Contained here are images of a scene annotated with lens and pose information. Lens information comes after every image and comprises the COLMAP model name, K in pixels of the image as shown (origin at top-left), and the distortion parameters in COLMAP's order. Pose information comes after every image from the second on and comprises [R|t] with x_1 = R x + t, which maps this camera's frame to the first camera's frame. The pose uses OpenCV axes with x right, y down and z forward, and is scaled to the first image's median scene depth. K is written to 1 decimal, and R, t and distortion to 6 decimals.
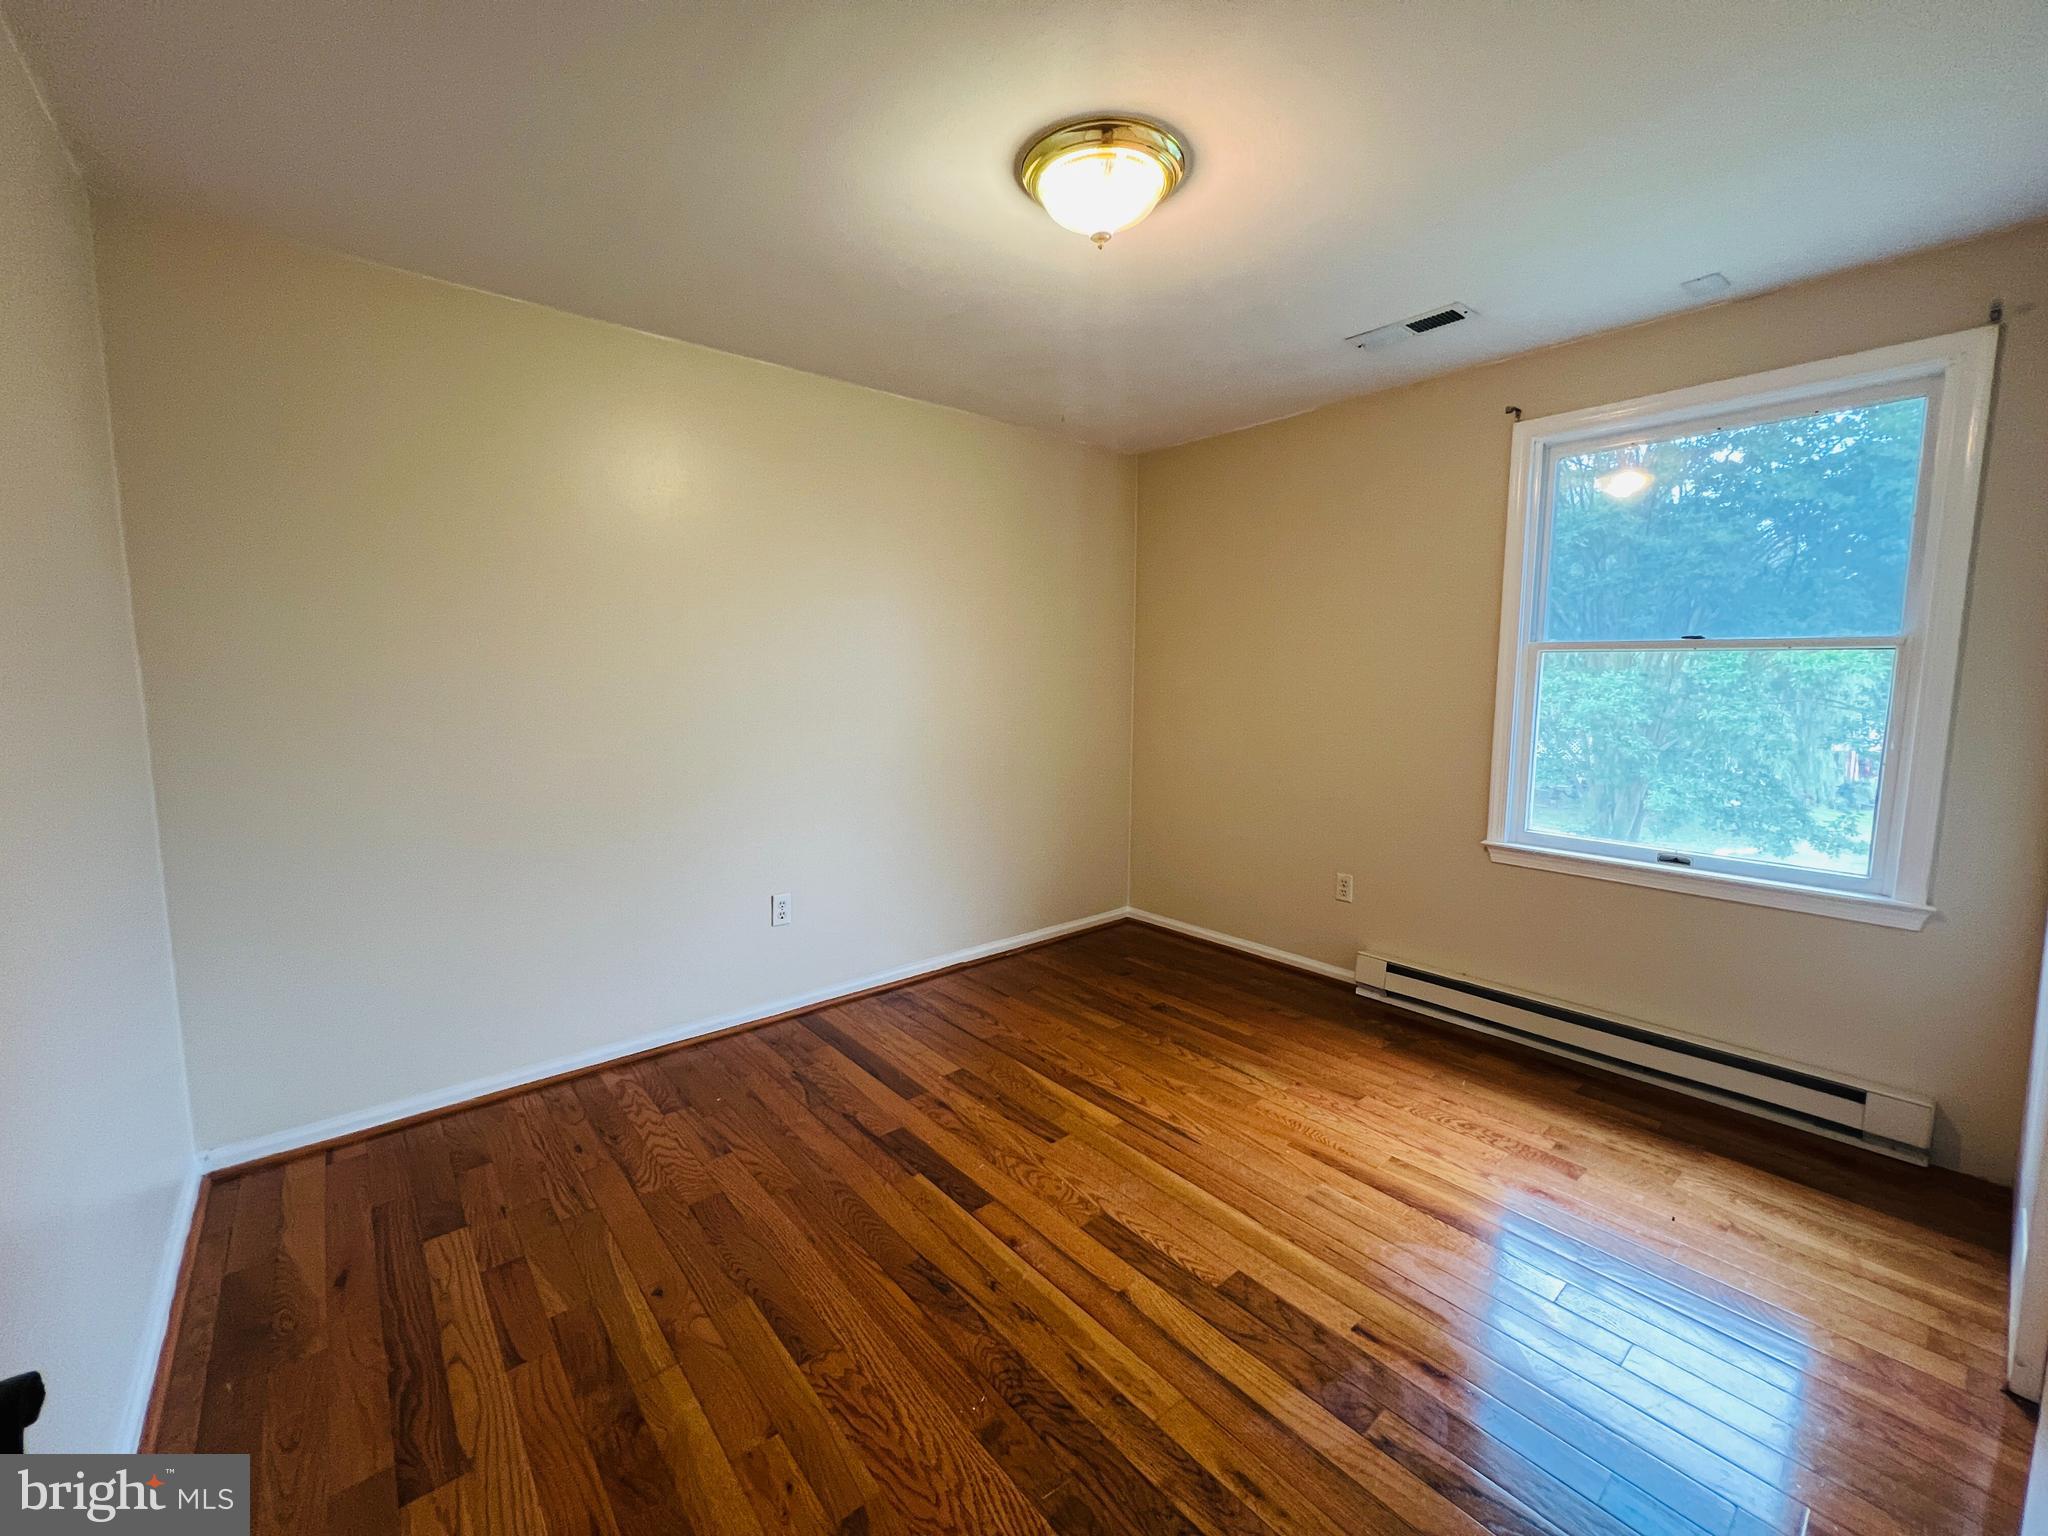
lens RADIAL K [[822.5, 0, 1024.0], [0, 822.5, 768.0], [0, 0, 1]] dist [-0.001234, 0.000125]
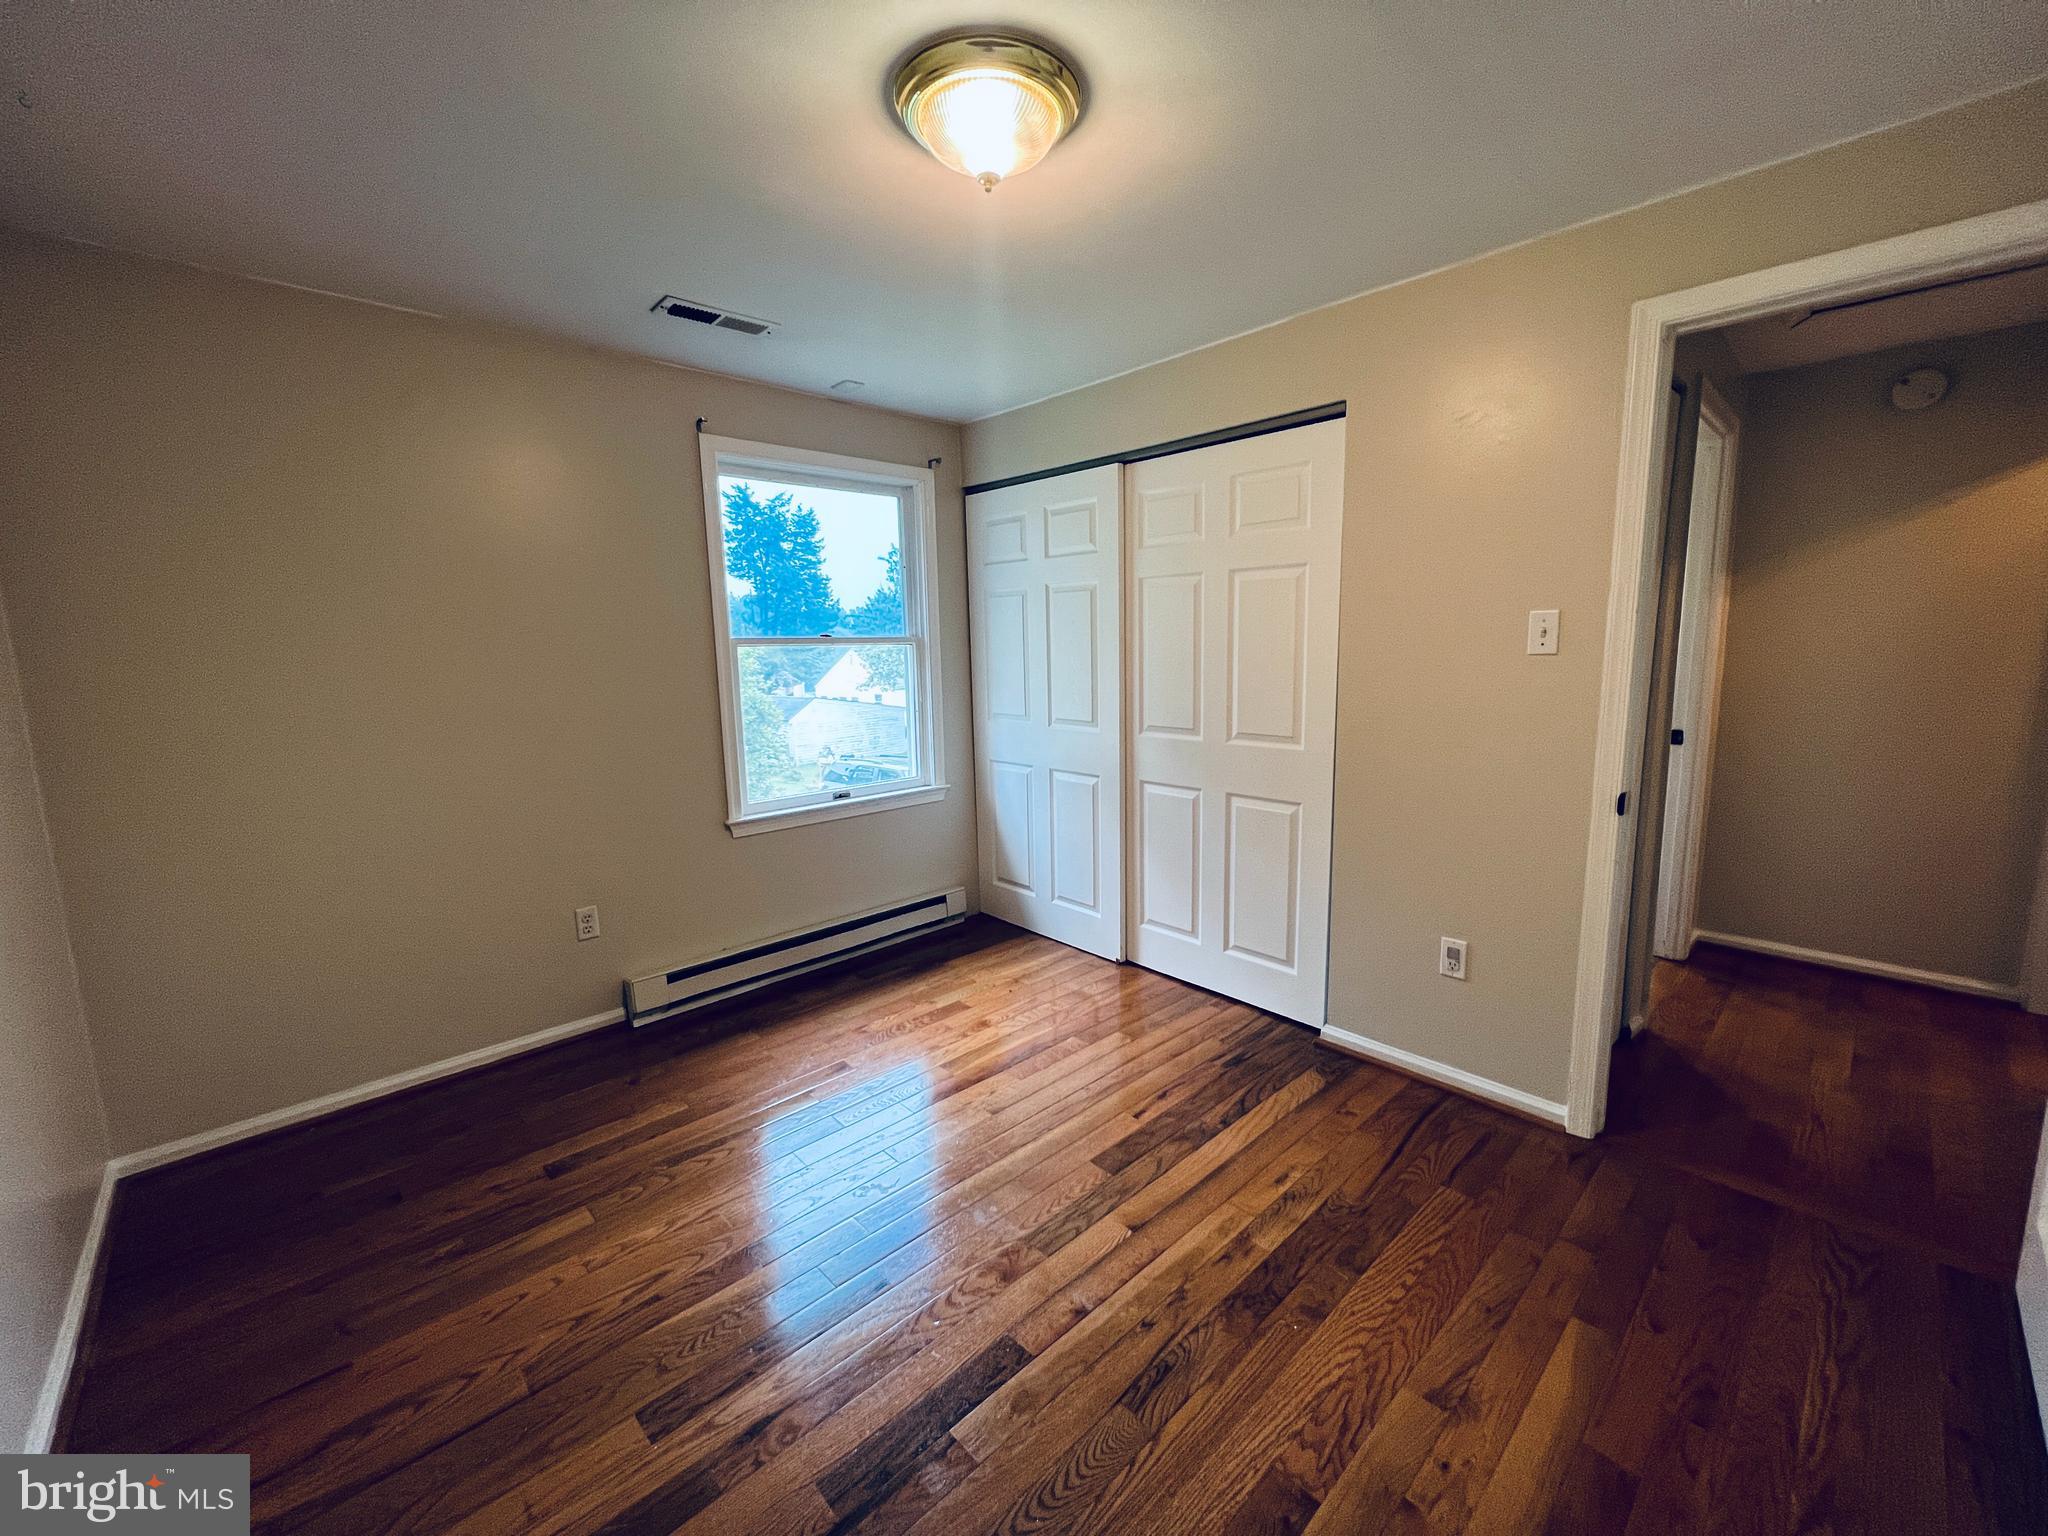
lens RADIAL K [[819.0, 0, 1017.8], [0, 819.0, 762.5], [0, 0, 1]] dist [-0.002562, 0.000169]
pose [[-0.043337, -0.145685, 0.988381, -0.846624], [0.135444, 0.979320, 0.150288, -0.161019], [-0.989837, 0.140383, -0.022709, 1.054747]]
